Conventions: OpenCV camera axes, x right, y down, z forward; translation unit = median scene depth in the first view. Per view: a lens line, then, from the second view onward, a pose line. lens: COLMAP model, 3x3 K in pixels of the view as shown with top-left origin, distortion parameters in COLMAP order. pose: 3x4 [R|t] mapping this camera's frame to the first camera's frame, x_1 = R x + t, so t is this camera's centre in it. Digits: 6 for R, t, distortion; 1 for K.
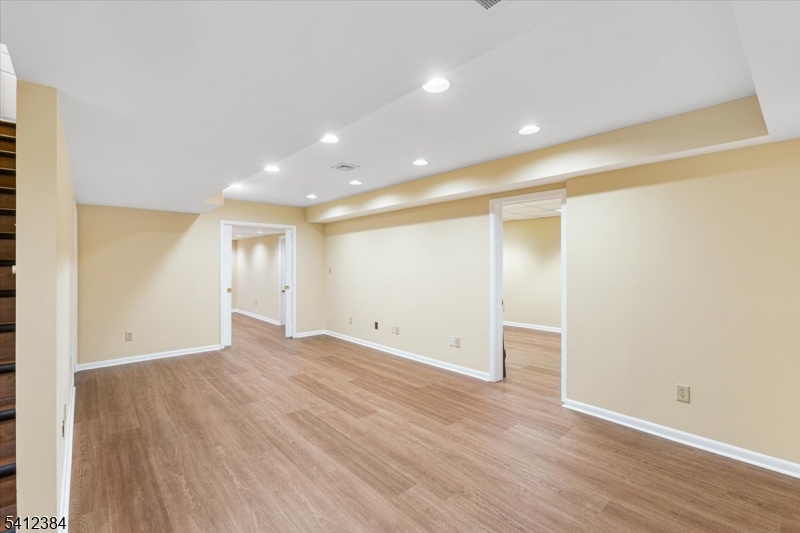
lens RADIAL K [[358.0, 0, 400.5], [0, 358.0, 264.1], [0, 0, 1]] dist [0.004788, 0.000613]
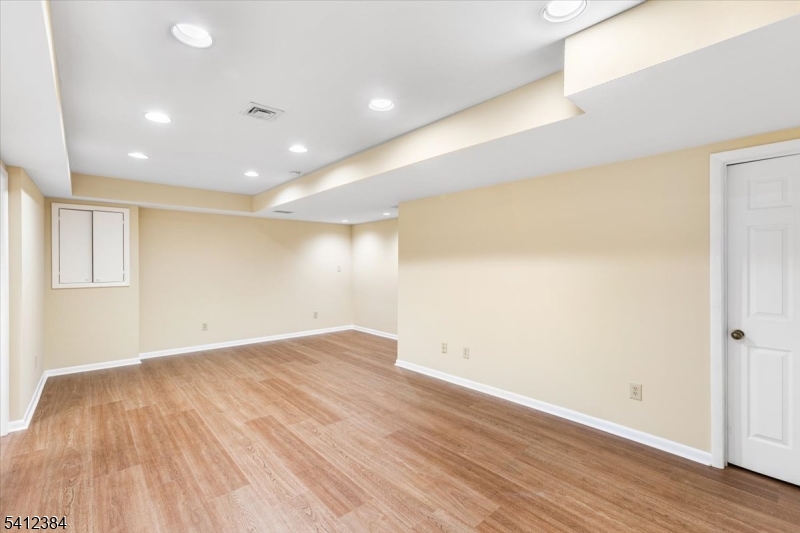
lens RADIAL K [[358.0, 0, 399.4], [0, 358.0, 265.0], [0, 0, 1]] dist [0.004788, 0.000613]
pose [[-0.999966, 0.007980, 0.001865, -0.467141], [0.007994, 0.999941, 0.007365, 0.001195], [-0.001806, 0.007380, -0.999971, 1.916121]]
